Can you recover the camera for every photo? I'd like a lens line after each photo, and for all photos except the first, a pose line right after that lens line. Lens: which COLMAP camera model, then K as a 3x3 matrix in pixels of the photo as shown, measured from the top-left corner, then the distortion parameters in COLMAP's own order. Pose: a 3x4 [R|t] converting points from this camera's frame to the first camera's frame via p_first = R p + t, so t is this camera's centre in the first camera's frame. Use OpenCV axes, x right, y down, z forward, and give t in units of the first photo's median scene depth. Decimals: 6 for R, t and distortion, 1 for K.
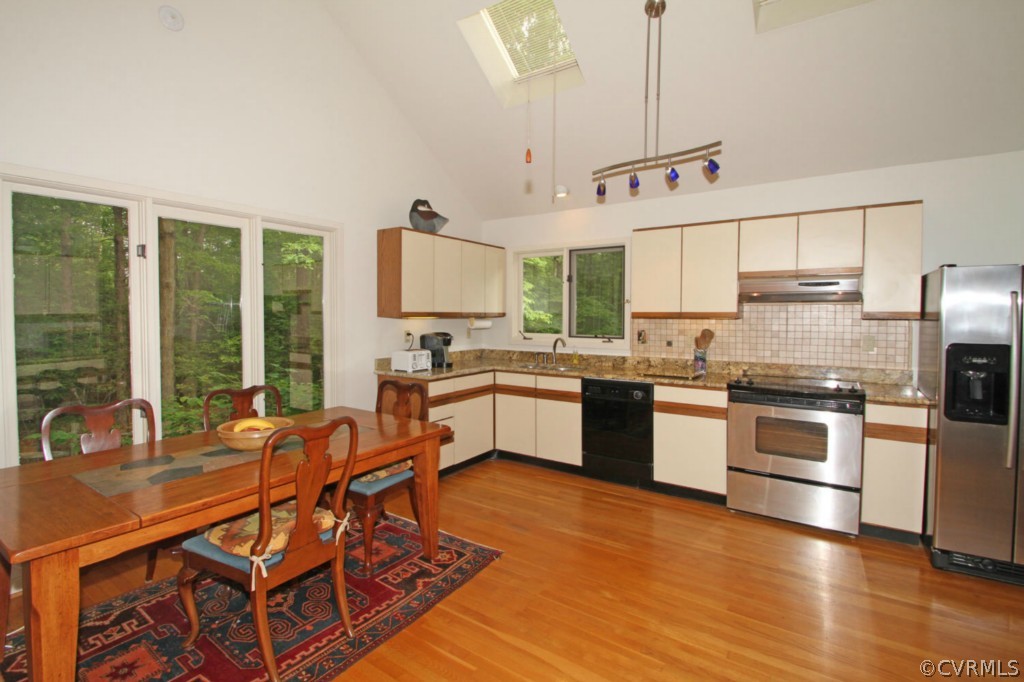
lens RADIAL K [[479.9, 0, 507.0], [0, 479.9, 334.7], [0, 0, 1]] dist [-0.002795, -0.002110]
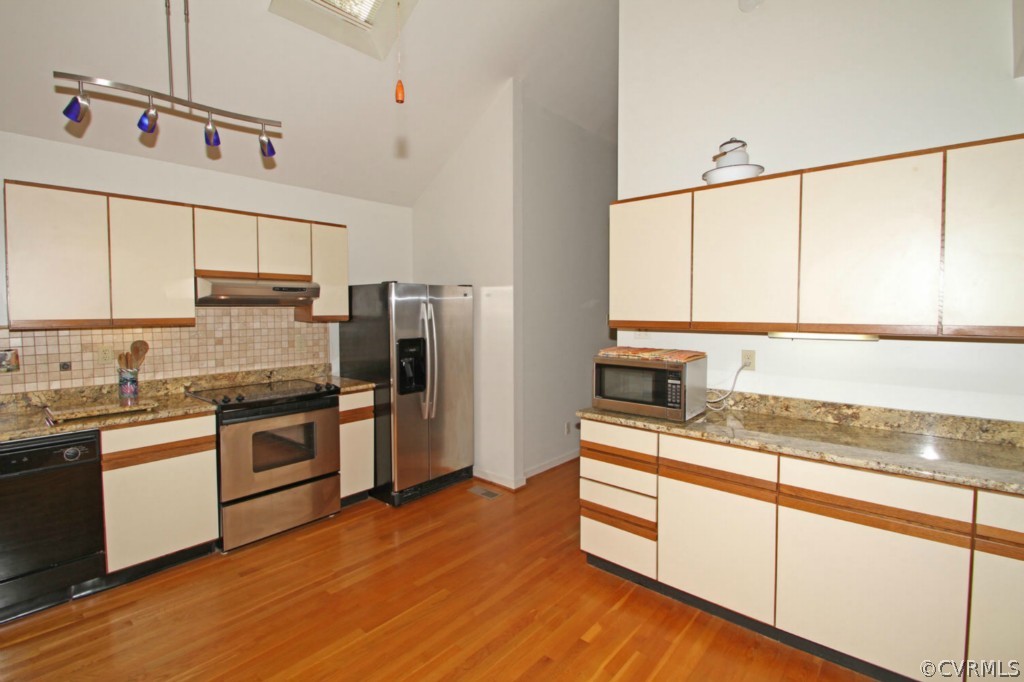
lens RADIAL K [[479.9, 0, 511.5], [0, 479.9, 336.0], [0, 0, 1]] dist [-0.002795, -0.002110]
pose [[0.121161, -0.060778, 0.990770, -0.268030], [0.043839, 0.997477, 0.055829, -0.037459], [-0.991664, 0.036670, 0.123520, 0.354227]]
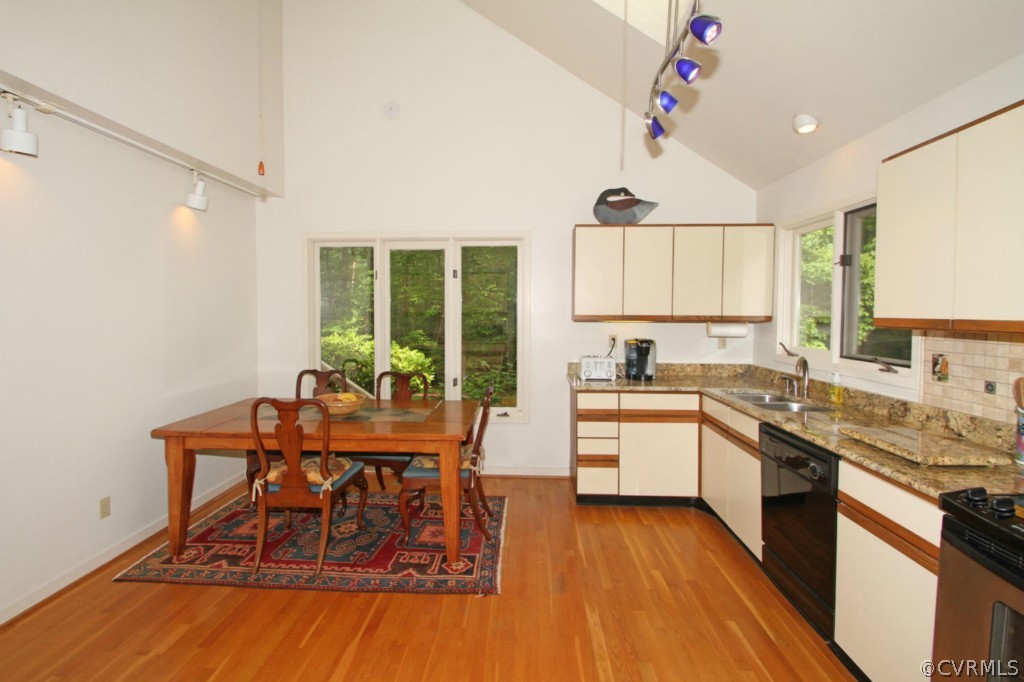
lens RADIAL K [[479.9, 0, 505.2], [0, 479.9, 335.0], [0, 0, 1]] dist [-0.002795, -0.002110]
pose [[0.518464, 0.040610, -0.854135, 0.553891], [-0.038262, 0.998973, 0.024271, -0.027838], [0.854243, 0.020097, 0.519485, 0.421872]]
